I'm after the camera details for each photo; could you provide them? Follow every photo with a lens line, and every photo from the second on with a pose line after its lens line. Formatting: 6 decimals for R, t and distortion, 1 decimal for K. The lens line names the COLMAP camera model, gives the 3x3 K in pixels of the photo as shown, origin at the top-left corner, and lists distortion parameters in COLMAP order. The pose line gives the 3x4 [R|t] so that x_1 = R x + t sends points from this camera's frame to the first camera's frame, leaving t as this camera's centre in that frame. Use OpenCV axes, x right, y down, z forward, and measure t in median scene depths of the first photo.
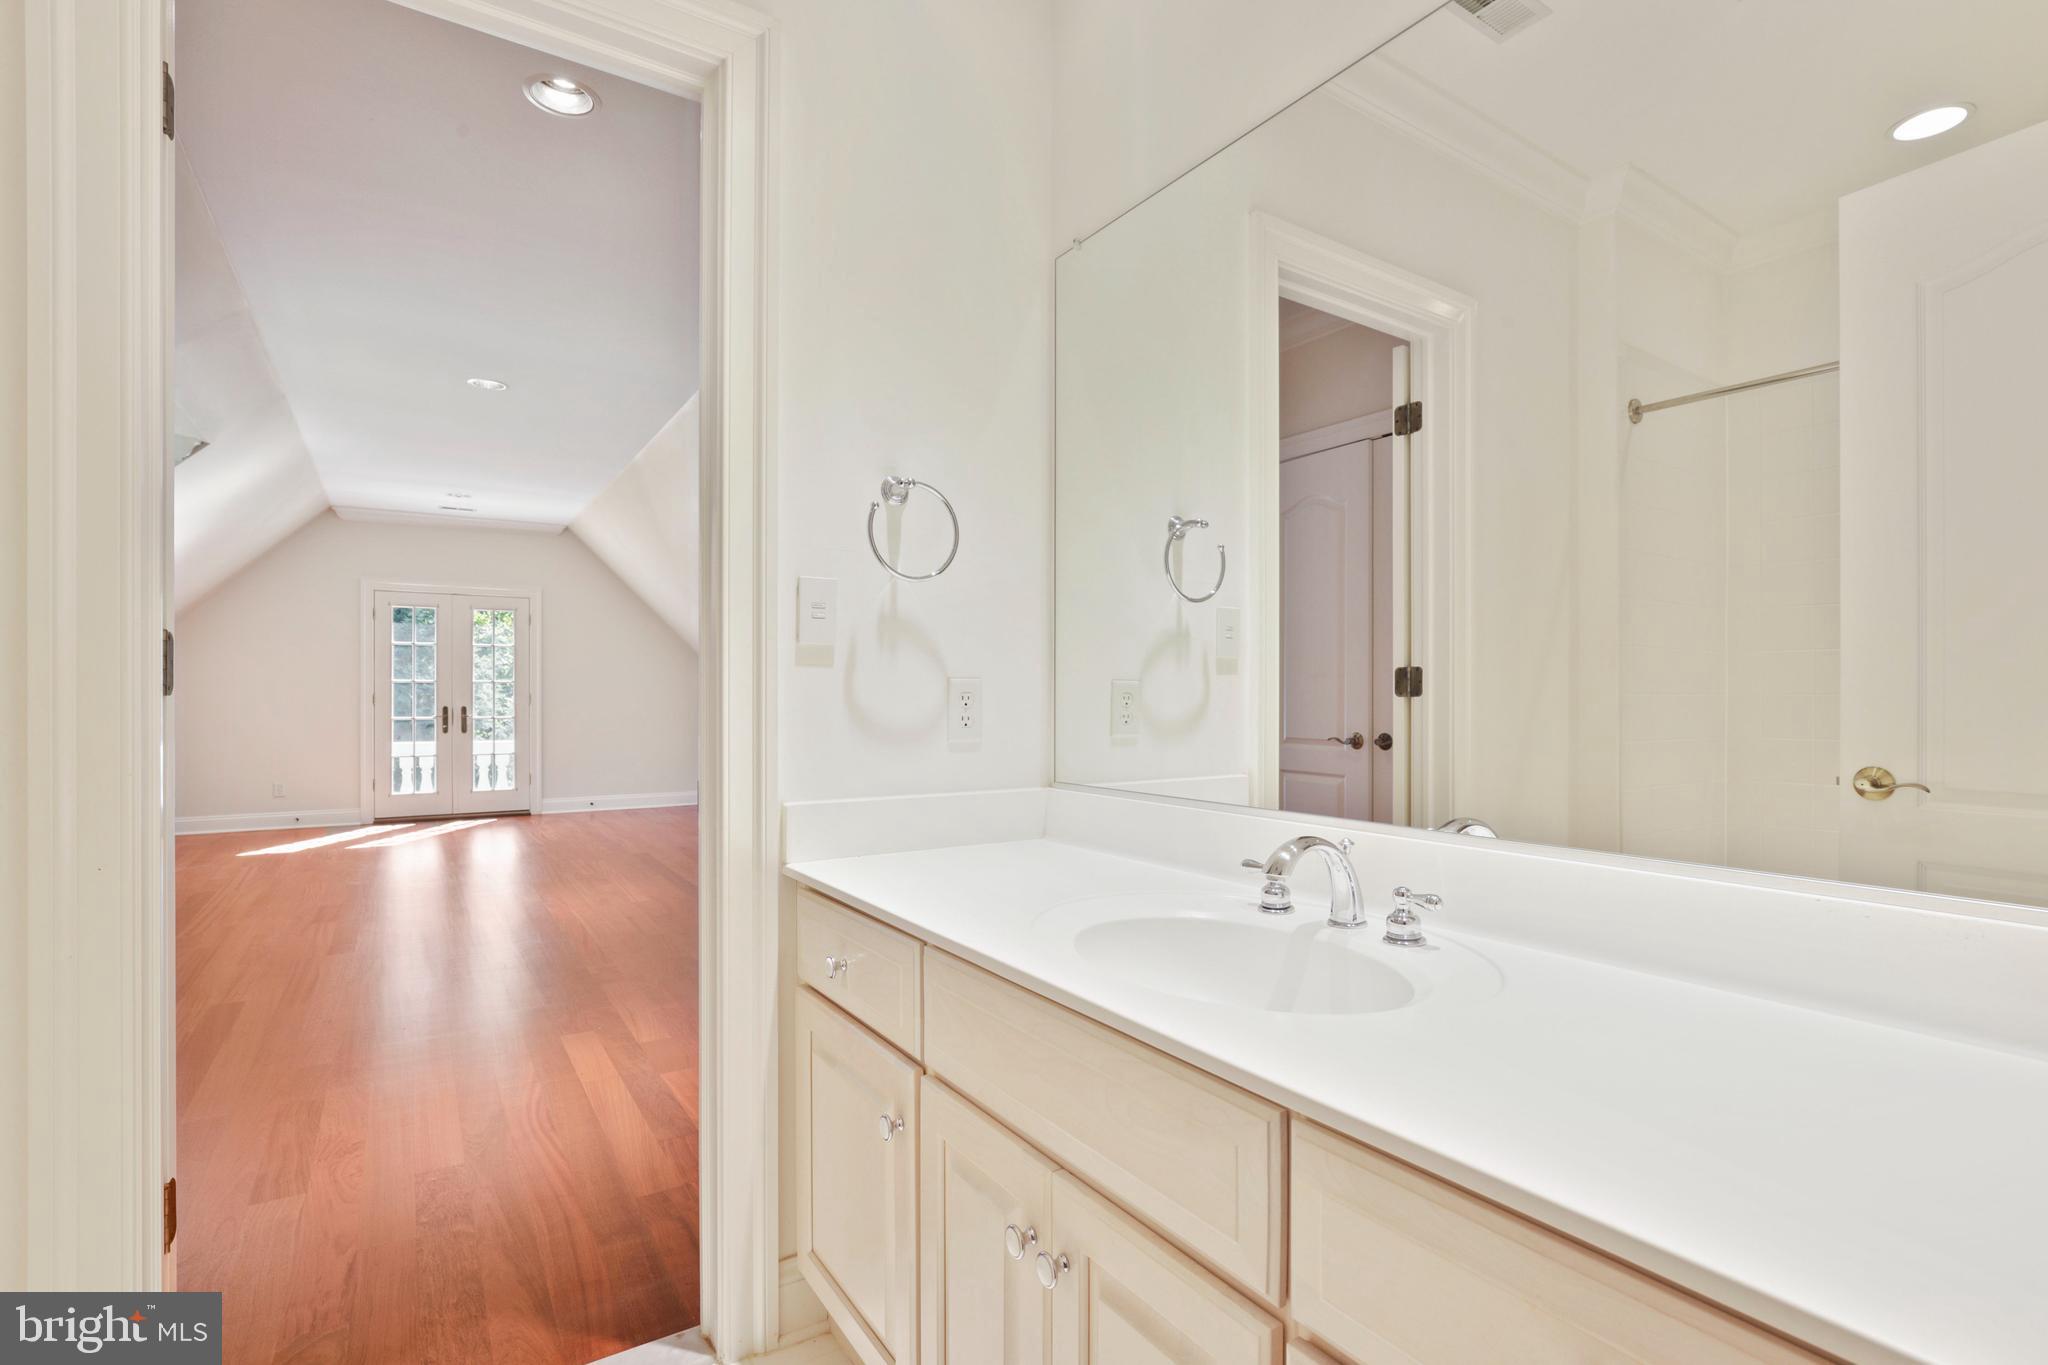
lens RADIAL K [[943.6, 0, 1013.9], [0, 943.6, 699.4], [0, 0, 1]] dist [-0.007763, 0.000733]
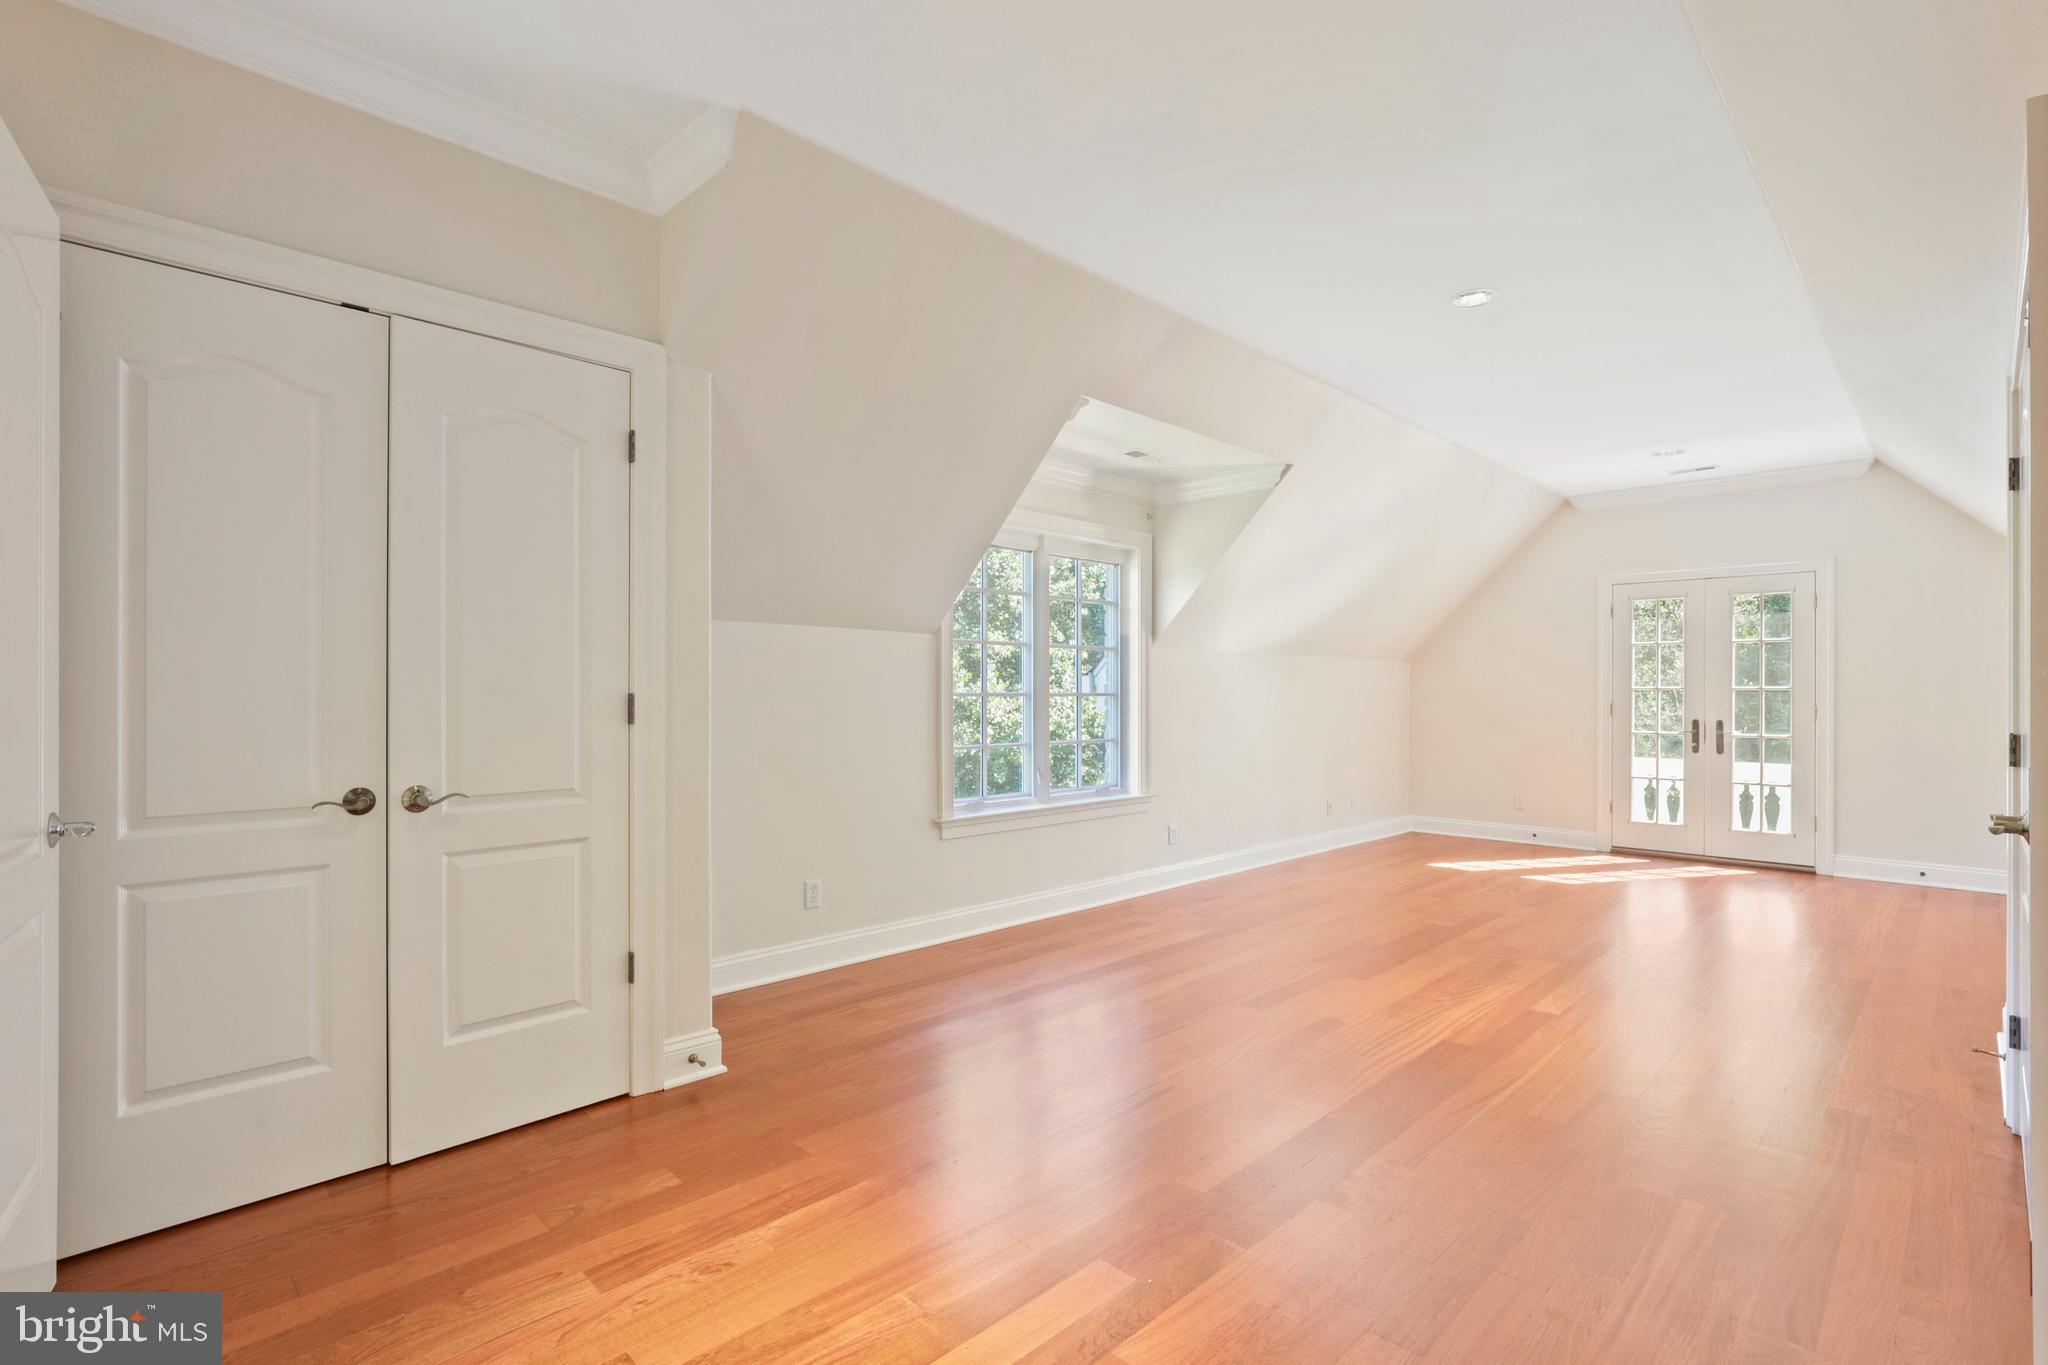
lens RADIAL K [[943.6, 0, 1074.6], [0, 943.6, 685.4], [0, 0, 1]] dist [-0.007763, 0.000733]
pose [[0.231943, -0.007454, -0.972701, 0.053120], [-0.006874, 0.999933, -0.009302, -0.010649], [0.972705, 0.008844, 0.231876, 0.302808]]
